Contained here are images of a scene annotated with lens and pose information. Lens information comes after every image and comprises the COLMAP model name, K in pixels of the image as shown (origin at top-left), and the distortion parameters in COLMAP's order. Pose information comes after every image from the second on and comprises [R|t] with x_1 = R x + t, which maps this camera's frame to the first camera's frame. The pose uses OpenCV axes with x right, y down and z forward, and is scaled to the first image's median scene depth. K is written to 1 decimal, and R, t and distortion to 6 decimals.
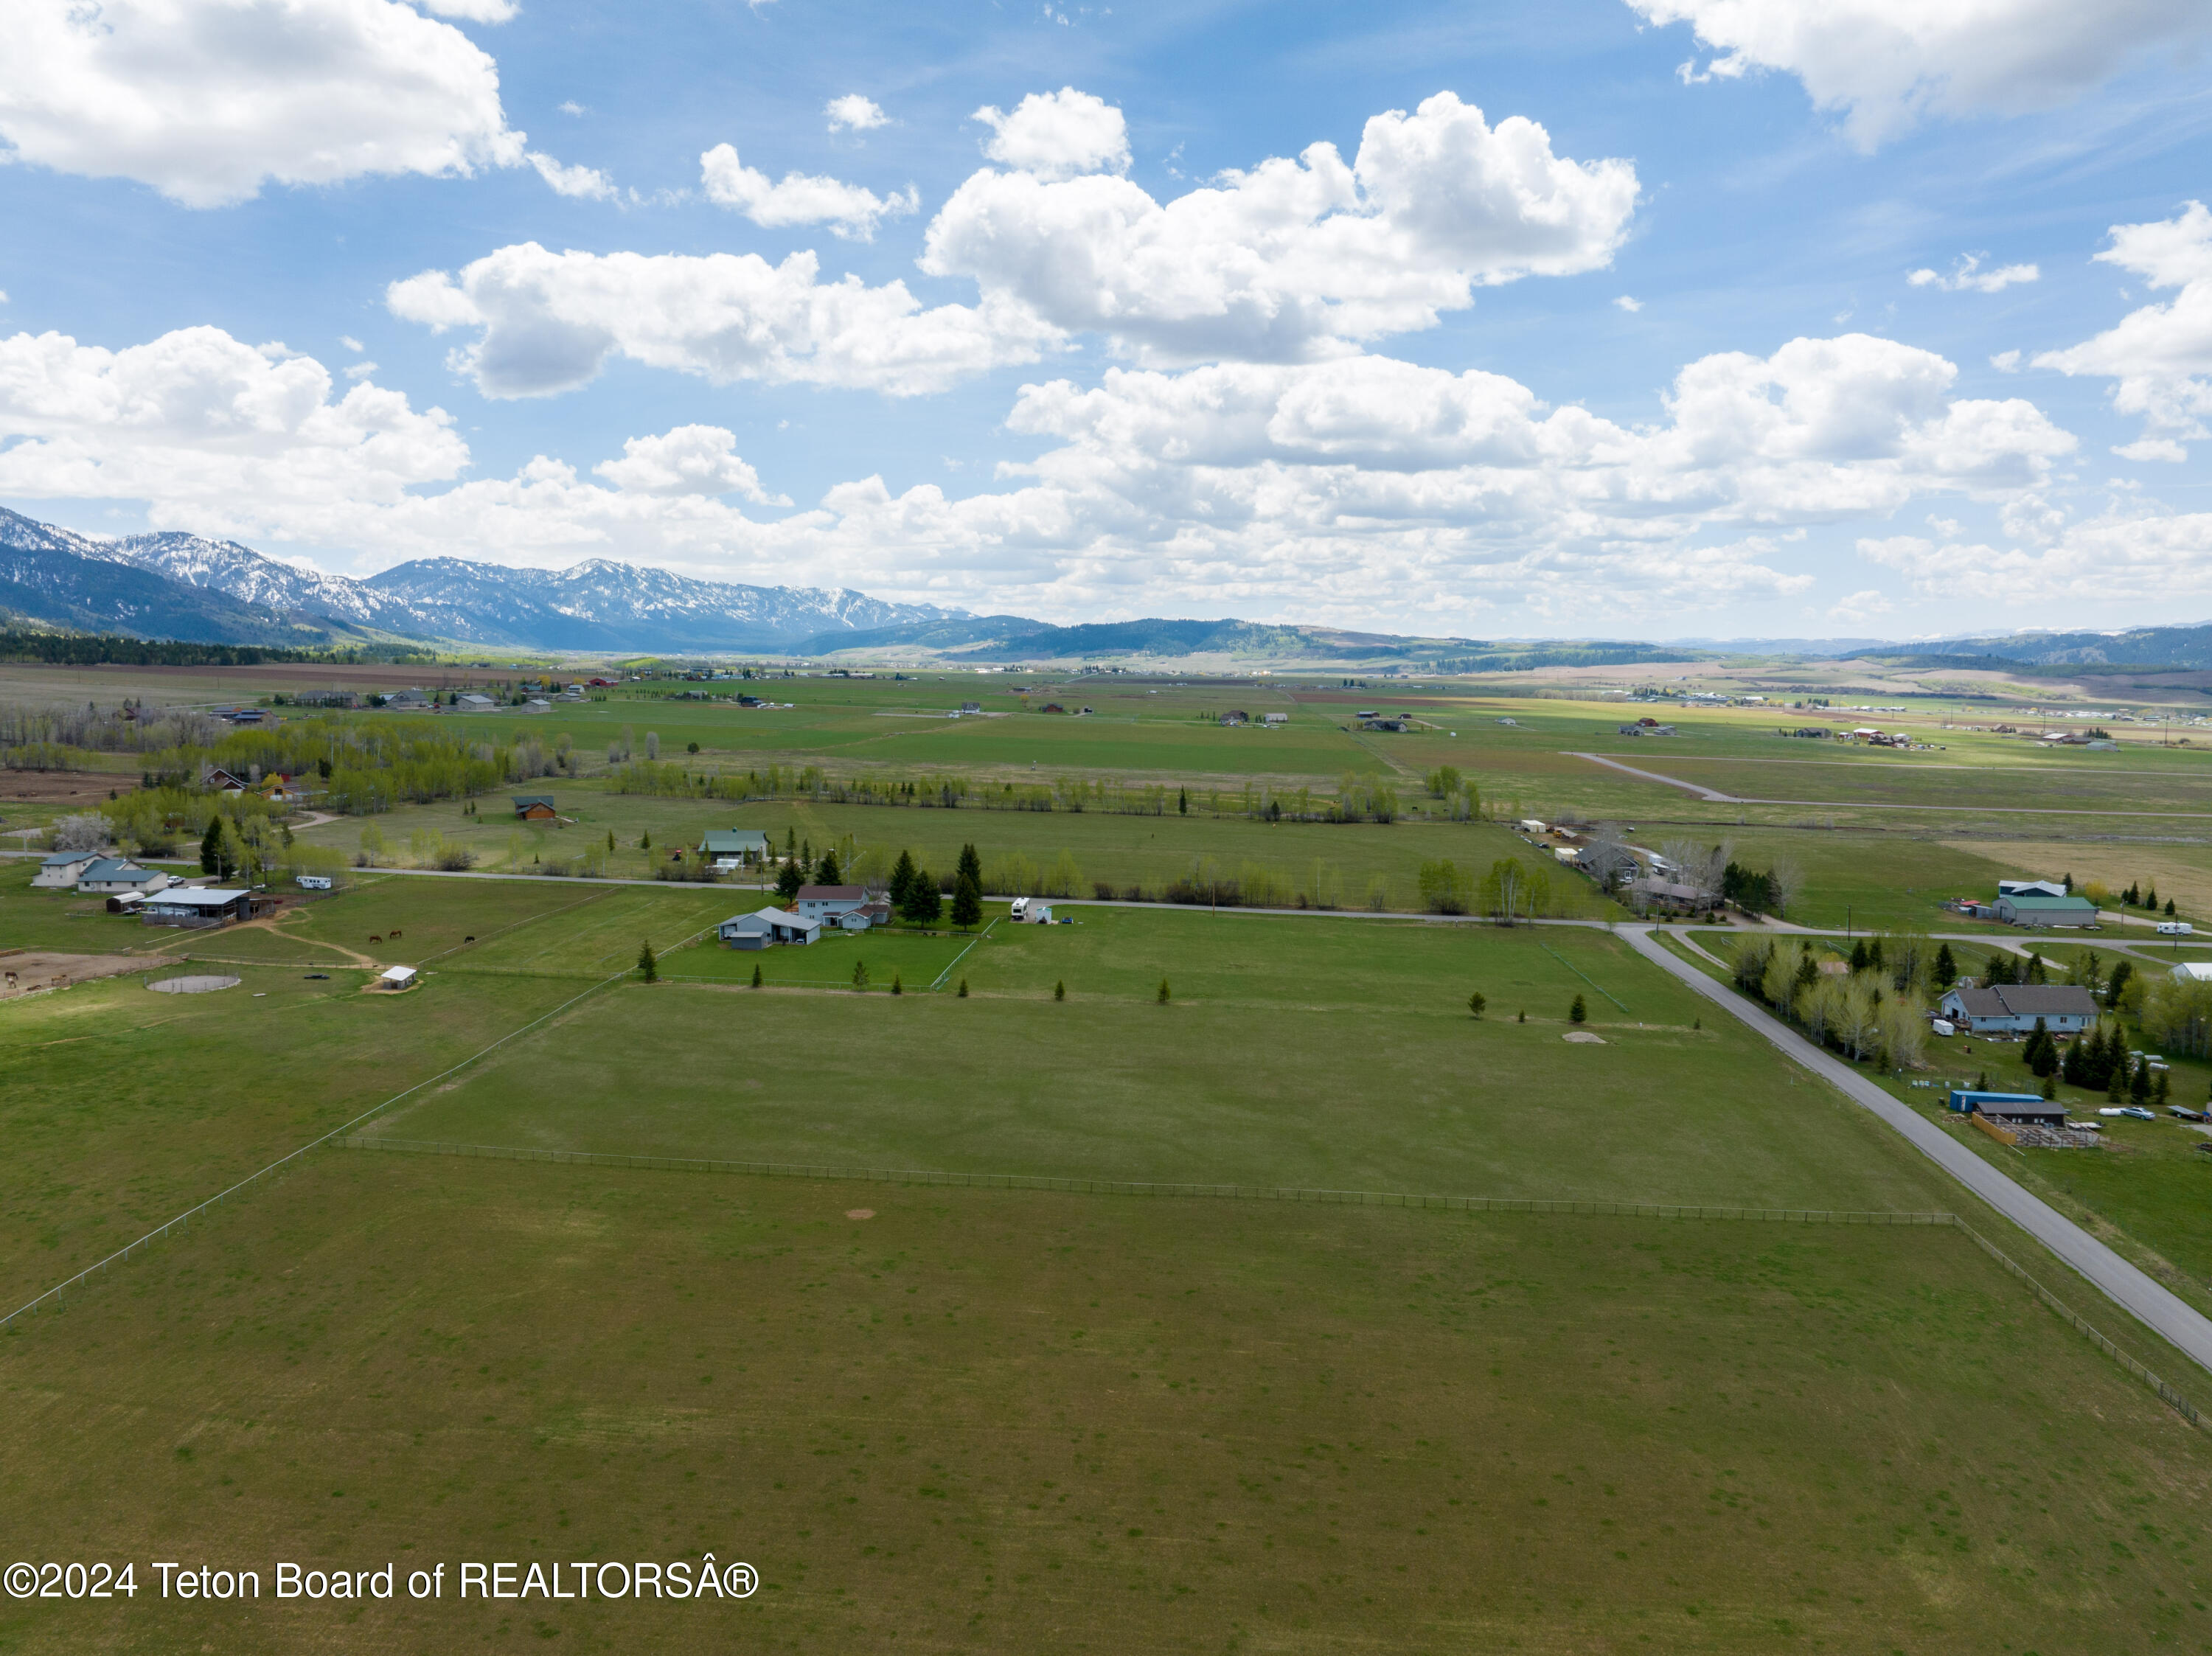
lens RADIAL K [[1560.6, 0, 1118.1], [0, 1560.6, 791.4], [0, 0, 1]] dist [-0.043233, 0.008947]
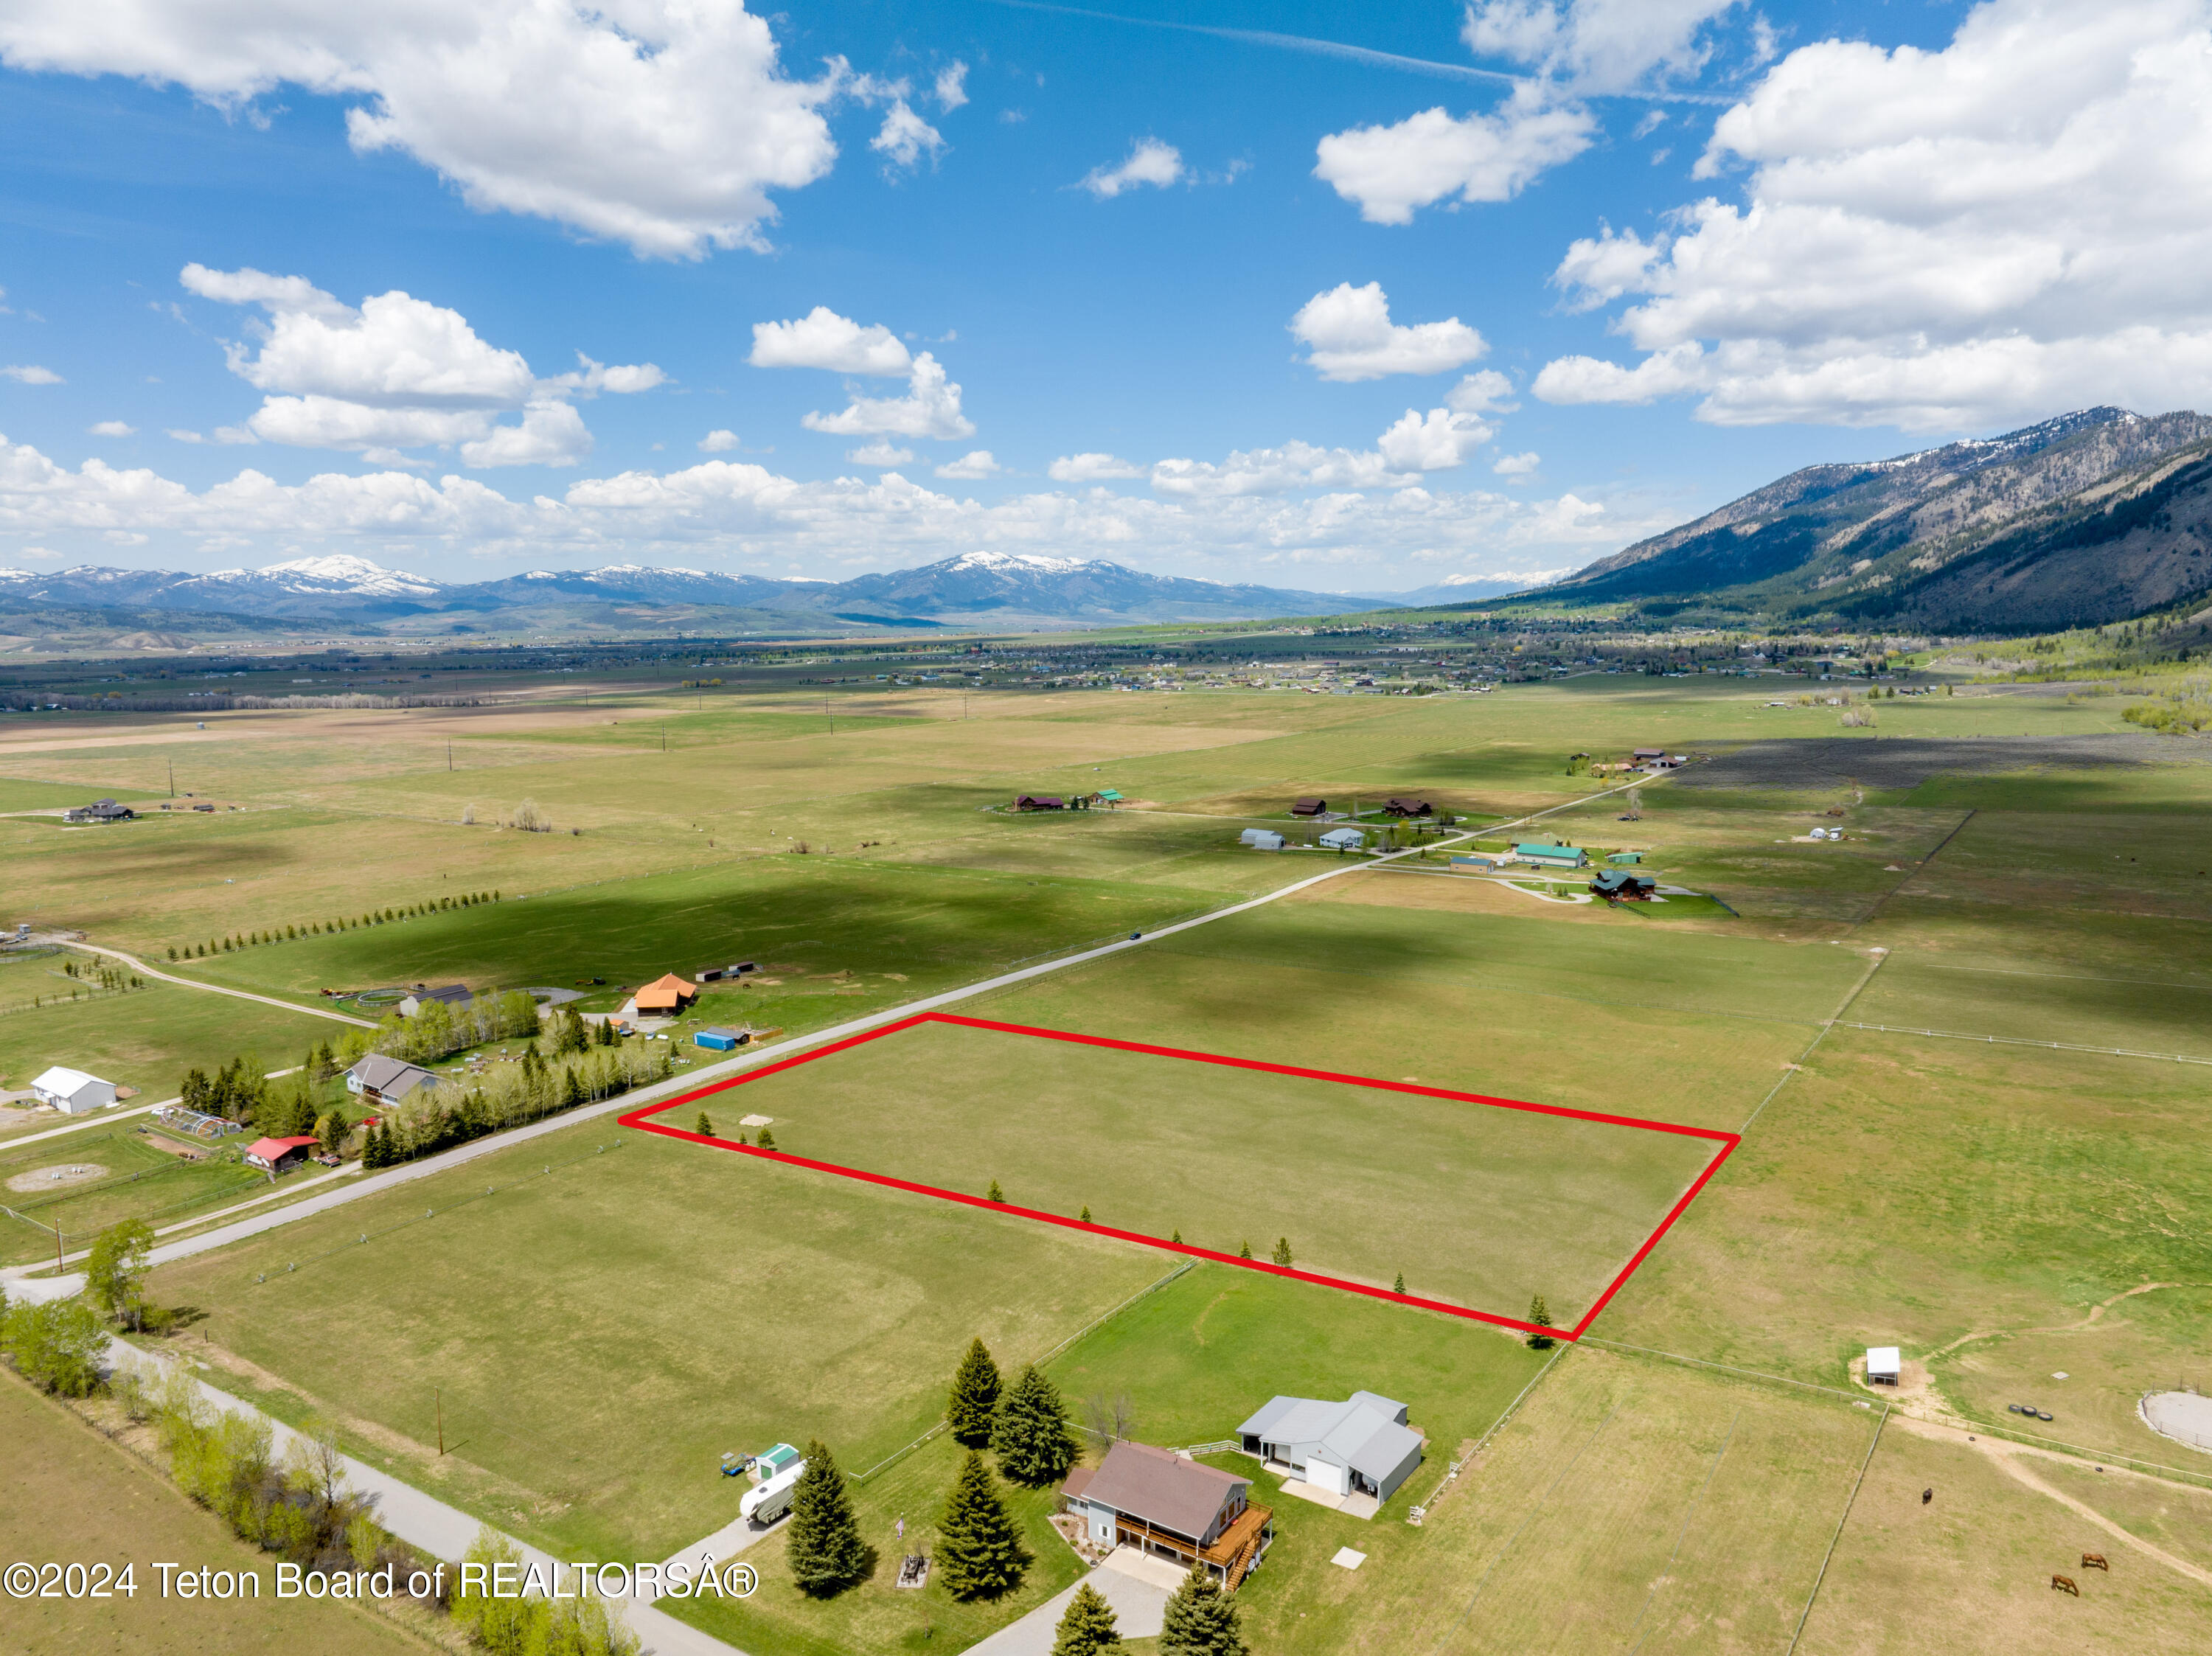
lens RADIAL K [[1560.6, 0, 1108.7], [0, 1560.6, 826.5], [0, 0, 1]] dist [-0.043233, 0.008947]
pose [[-0.863245, -0.069792, 0.499937, -0.221280], [0.048644, 0.974285, 0.220005, -0.132687], [-0.502435, 0.214237, -0.837652, 0.771499]]
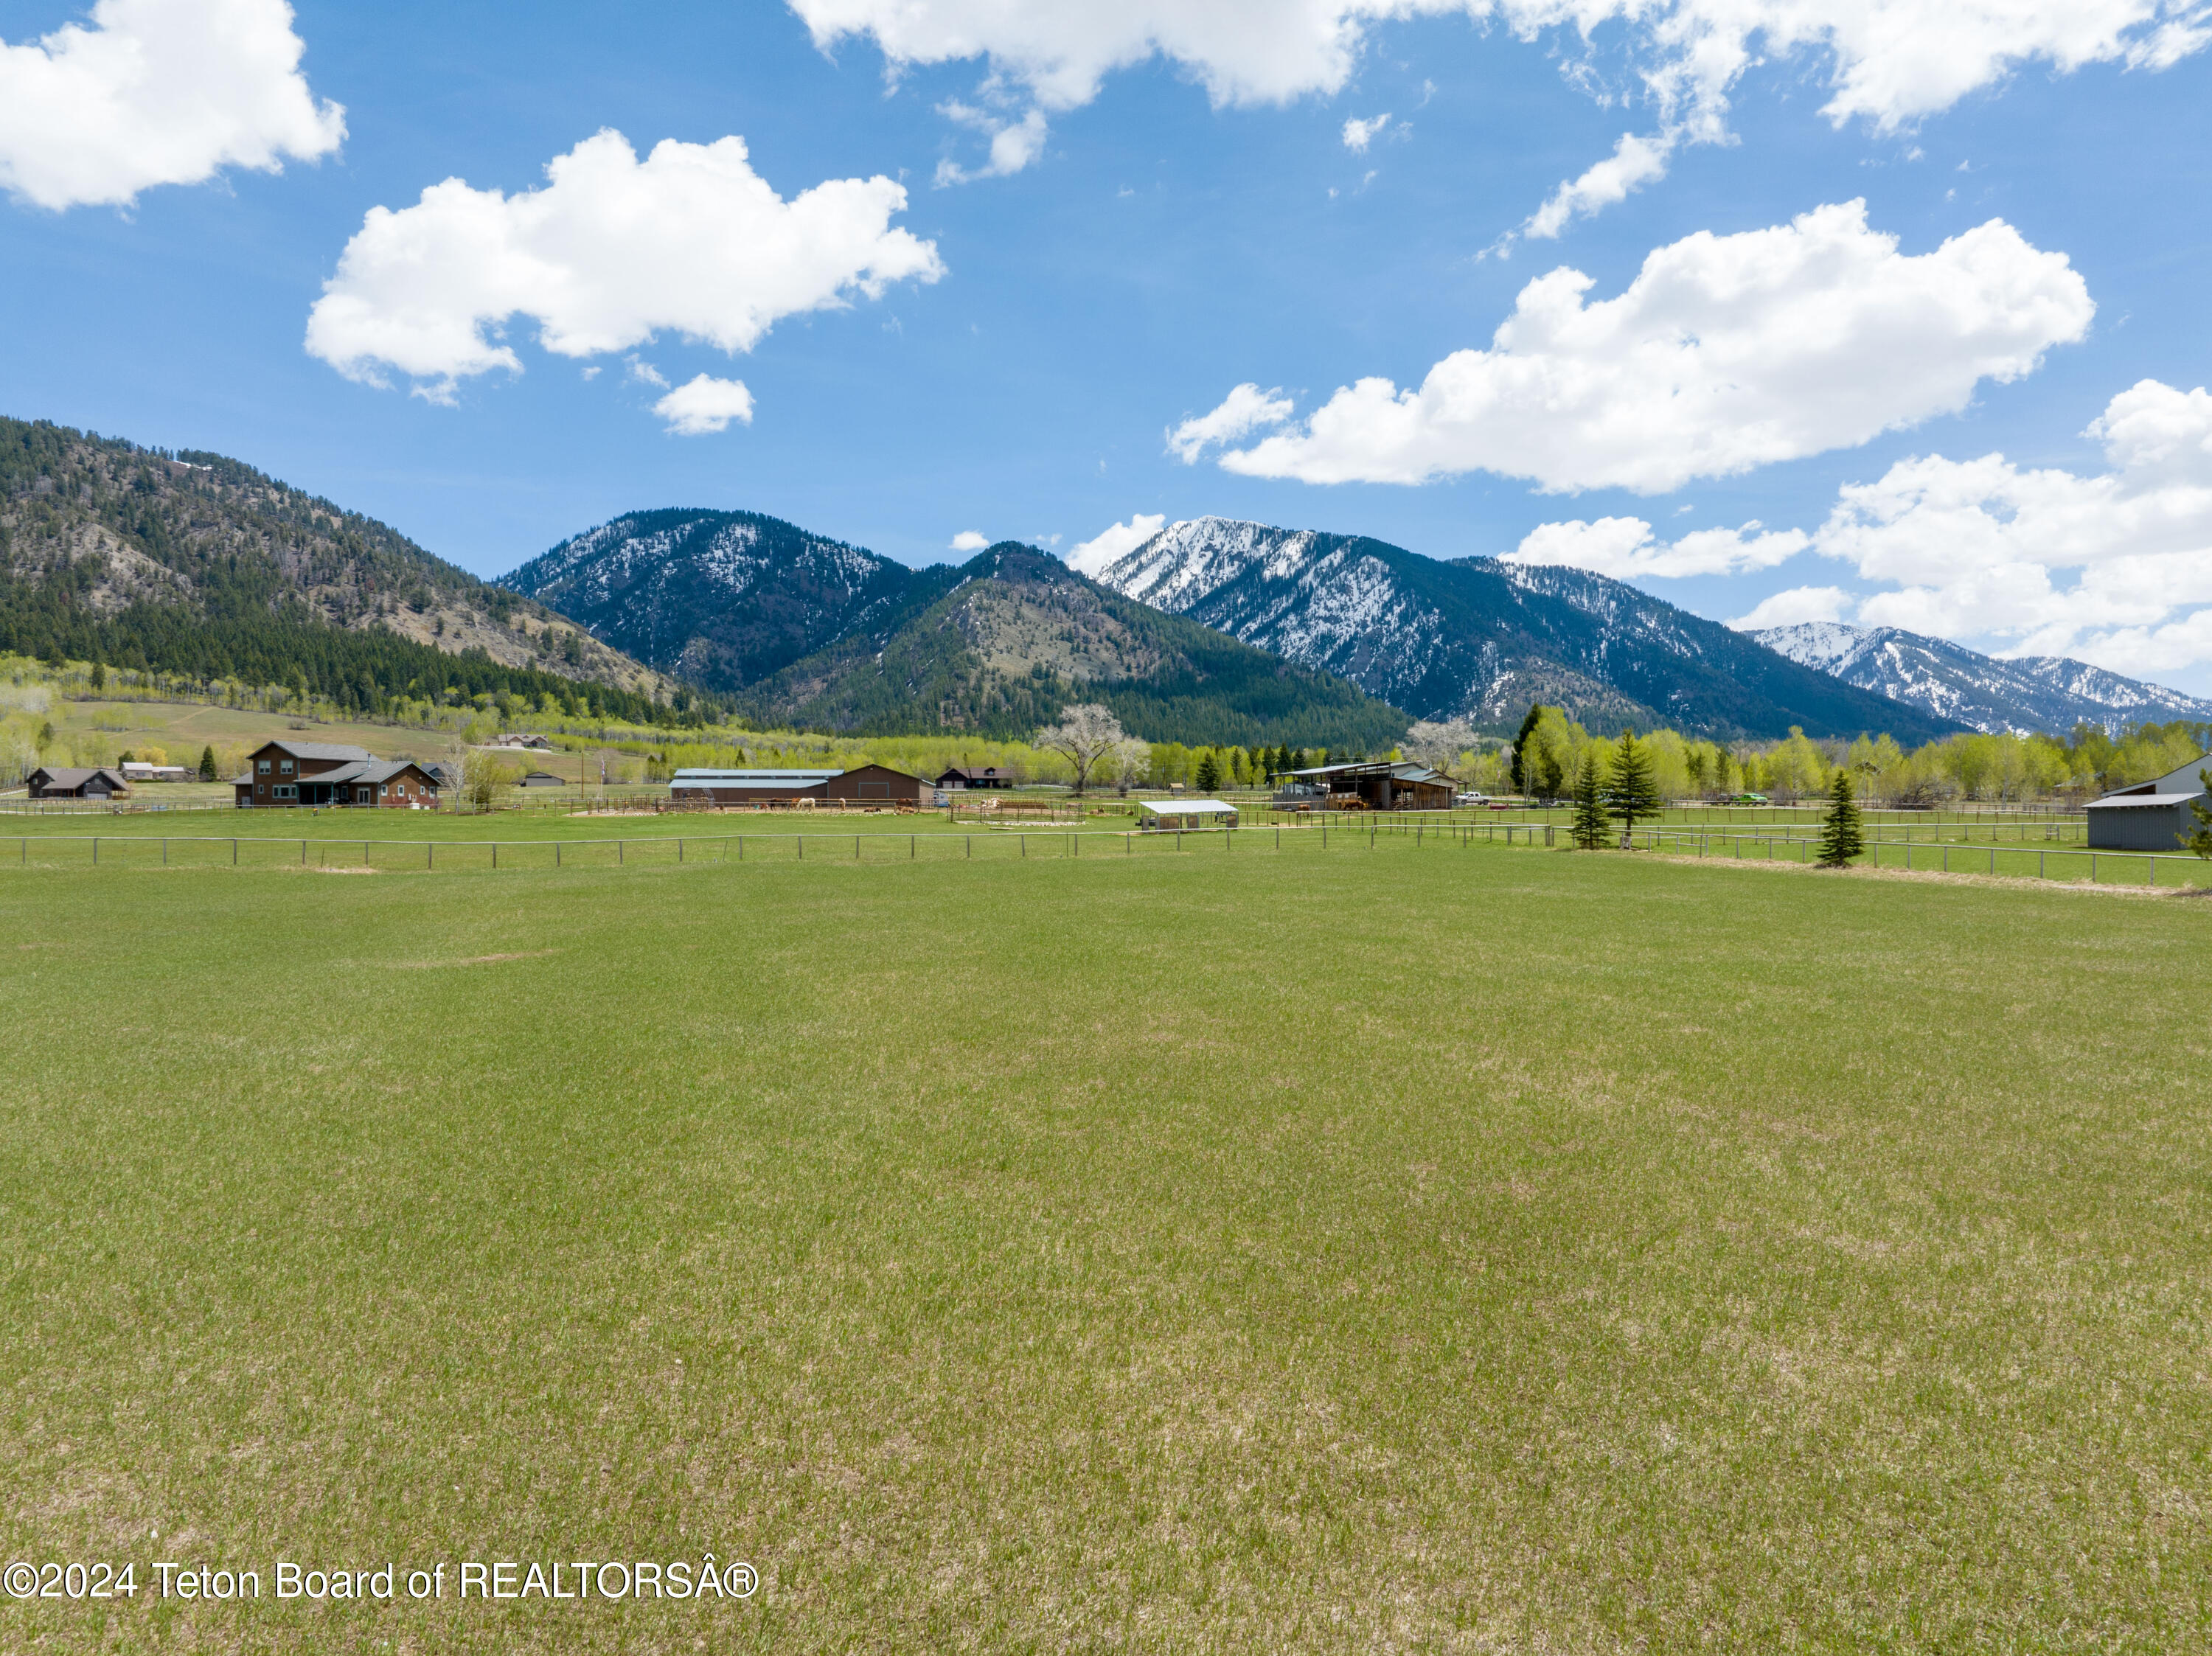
lens RADIAL K [[1560.6, 0, 1113.9], [0, 1560.6, 810.2], [0, 0, 1]] dist [-0.043233, 0.008947]
pose [[0.349538, -0.010393, -0.936864, -0.015812], [-0.083038, 0.995660, -0.042026, 0.063005], [0.933235, 0.092485, 0.347158, 0.365845]]
